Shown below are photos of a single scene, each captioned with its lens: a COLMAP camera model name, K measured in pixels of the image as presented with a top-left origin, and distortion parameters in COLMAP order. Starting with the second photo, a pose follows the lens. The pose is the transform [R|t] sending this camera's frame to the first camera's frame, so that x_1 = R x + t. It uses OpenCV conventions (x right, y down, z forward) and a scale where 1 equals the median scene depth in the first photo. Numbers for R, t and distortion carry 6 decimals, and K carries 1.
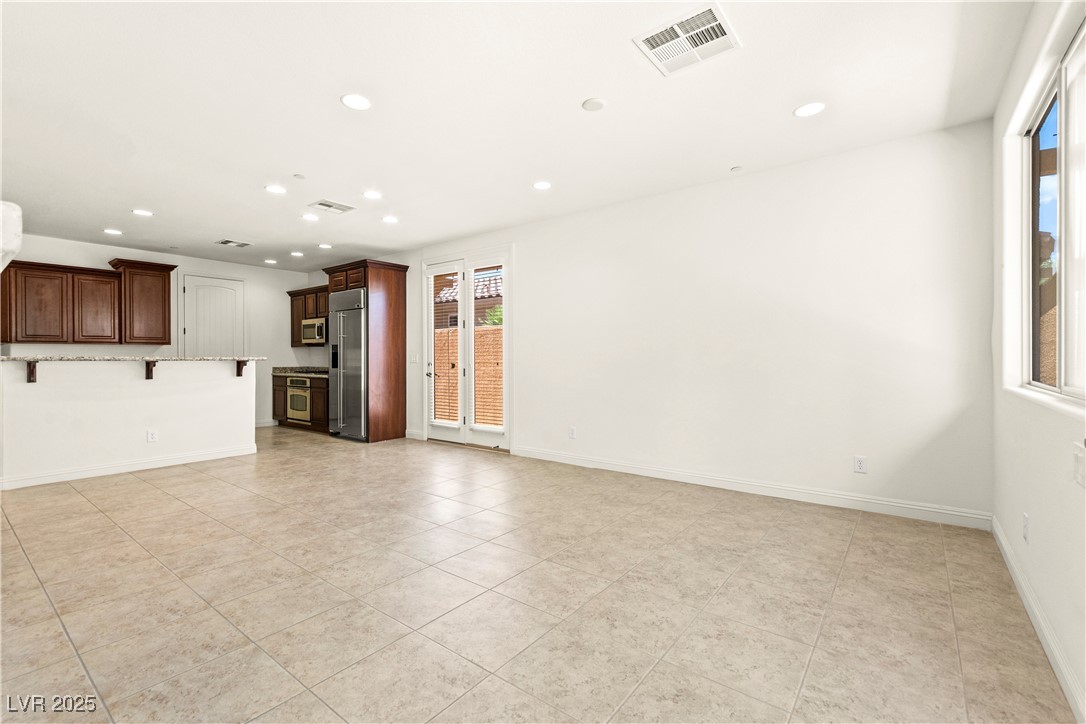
lens RADIAL K [[478.5, 0, 543.1], [0, 478.5, 356.5], [0, 0, 1]] dist [0.002920, 0.000117]
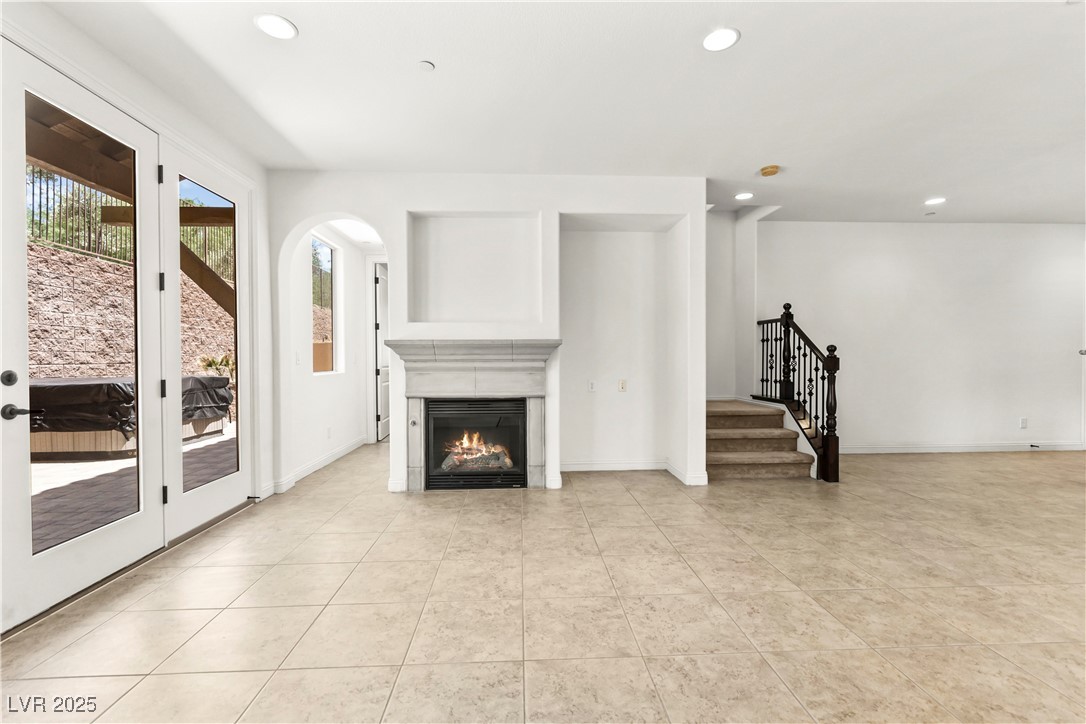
lens RADIAL K [[474.5, 0, 541.7], [0, 474.5, 364.7], [0, 0, 1]] dist [0.003020, 0.000007]
pose [[-0.759756, 0.016473, -0.649999, 0.180285], [0.007111, 0.999830, 0.017027, 0.003573], [0.650169, 0.008314, -0.759744, 0.676957]]
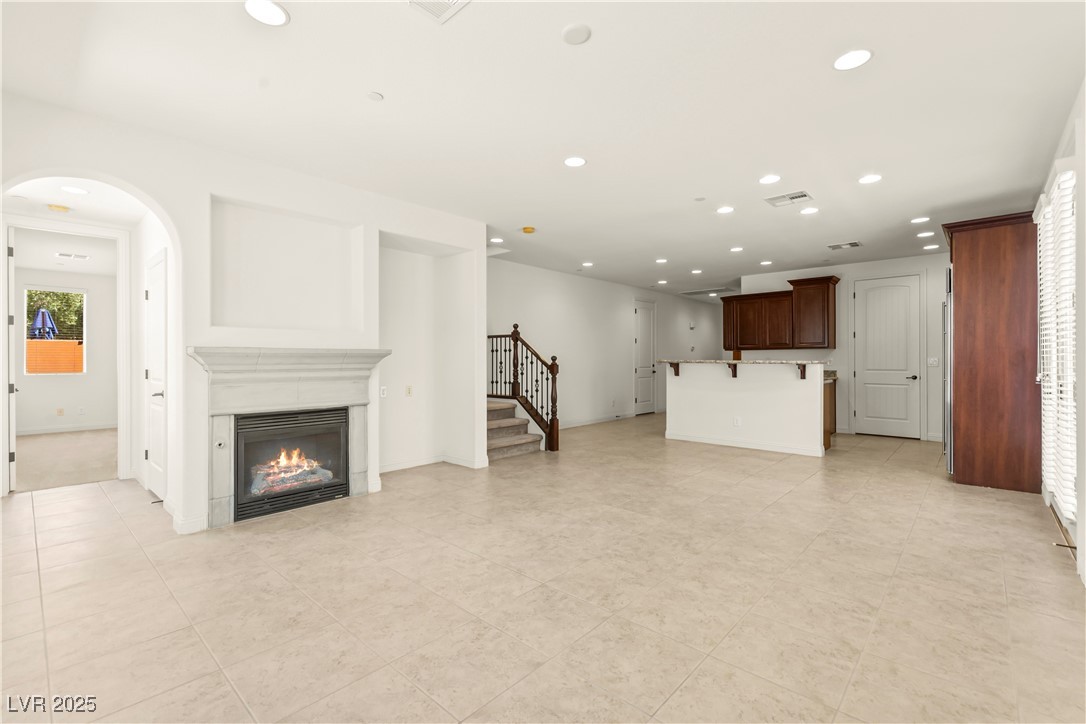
lens RADIAL K [[478.5, 0, 543.1], [0, 478.5, 356.5], [0, 0, 1]] dist [0.002920, 0.000117]
pose [[-0.082449, -0.002425, -0.996592, 0.418720], [0.003976, 0.999988, -0.002763, -0.006548], [0.996587, -0.004191, -0.082438, 0.484294]]
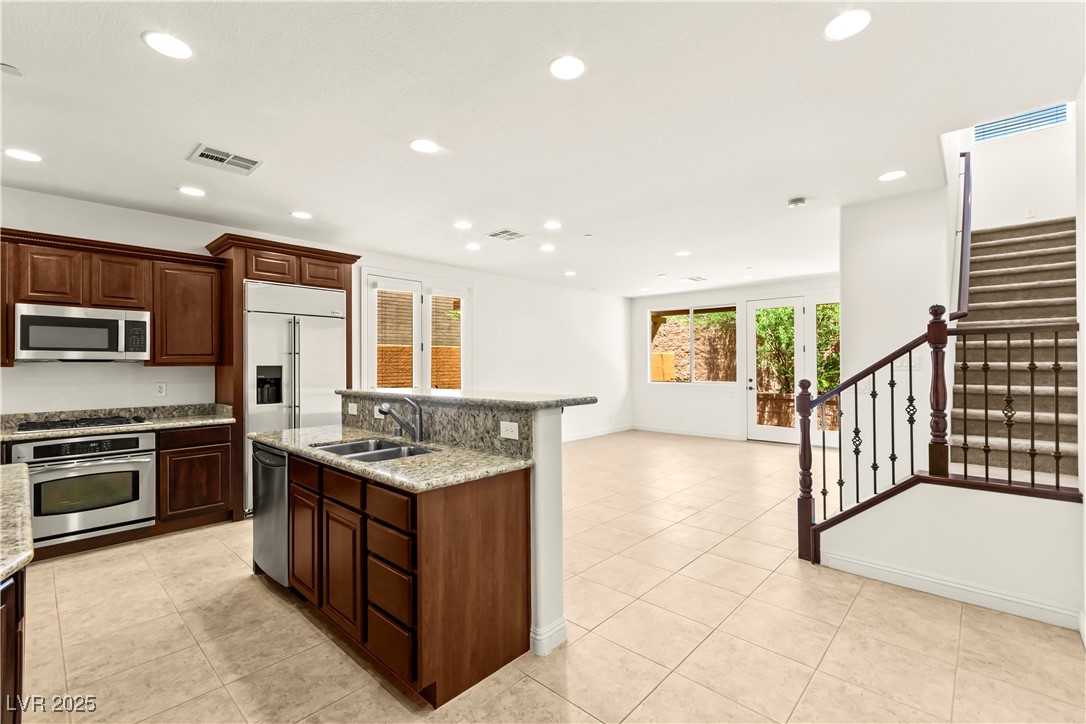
lens RADIAL K [[474.5, 0, 541.7], [0, 474.5, 364.7], [0, 0, 1]] dist [0.003020, 0.000007]
pose [[0.092484, 0.003241, 0.995709, -1.152954], [0.004723, 0.999982, -0.003693, -0.025375], [-0.995703, 0.005045, 0.092467, 0.669196]]
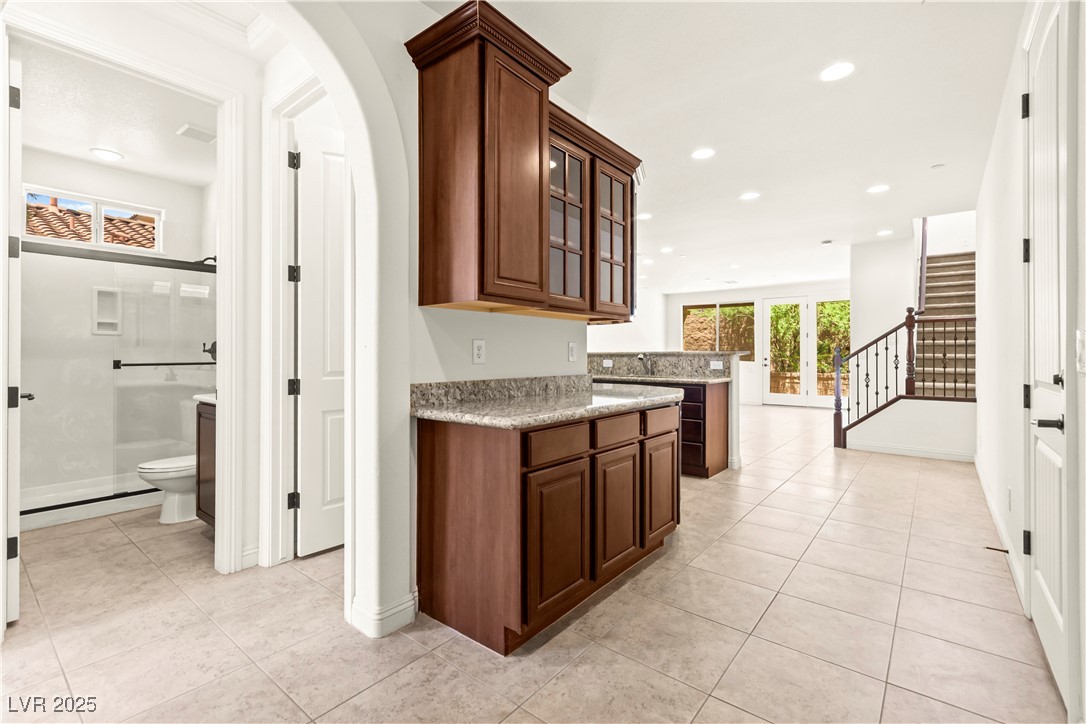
lens RADIAL K [[482.4, 0, 540.2], [0, 482.4, 355.5], [0, 0, 1]] dist [0.012646, -0.005728]
pose [[0.029711, 0.003360, 0.999553, -1.586607], [-0.002316, 0.999992, -0.003292, 0.011978], [-0.999556, -0.002218, 0.029718, 0.994774]]
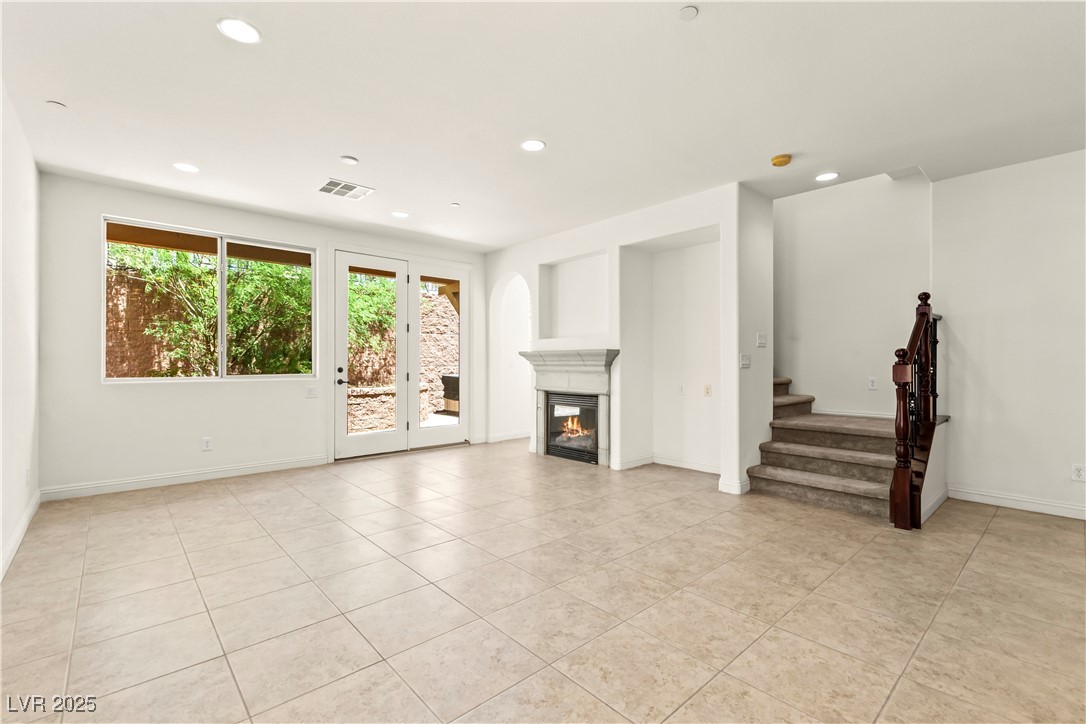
lens RADIAL K [[482.4, 0, 540.2], [0, 482.4, 355.5], [0, 0, 1]] dist [0.012646, -0.005728]
pose [[-0.983199, 0.007753, 0.182375, -0.296065], [0.005096, 0.999874, -0.015031, 0.003599], [-0.182468, -0.013849, -0.983114, 1.035421]]
